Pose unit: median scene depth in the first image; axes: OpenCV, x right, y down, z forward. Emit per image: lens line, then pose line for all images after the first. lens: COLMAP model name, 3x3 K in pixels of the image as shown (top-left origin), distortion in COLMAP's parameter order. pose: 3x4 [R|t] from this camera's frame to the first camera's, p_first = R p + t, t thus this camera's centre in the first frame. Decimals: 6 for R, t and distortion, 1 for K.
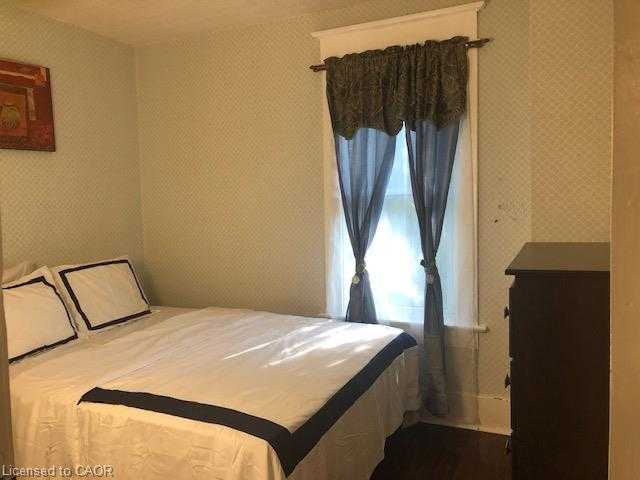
lens RADIAL K [[516.0, 0, 316.9], [0, 516.0, 236.8], [0, 0, 1]] dist [0.046297, -0.050645]
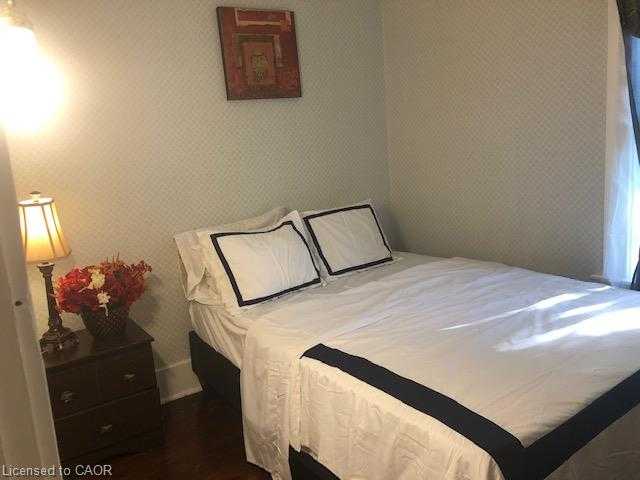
lens RADIAL K [[516.0, 0, 316.9], [0, 516.0, 236.8], [0, 0, 1]] dist [0.046297, -0.050645]
pose [[0.870695, 0.038764, -0.490293, 0.027708], [0.024313, 0.992278, 0.121629, -0.017479], [0.491222, -0.117822, 0.863029, 0.126496]]
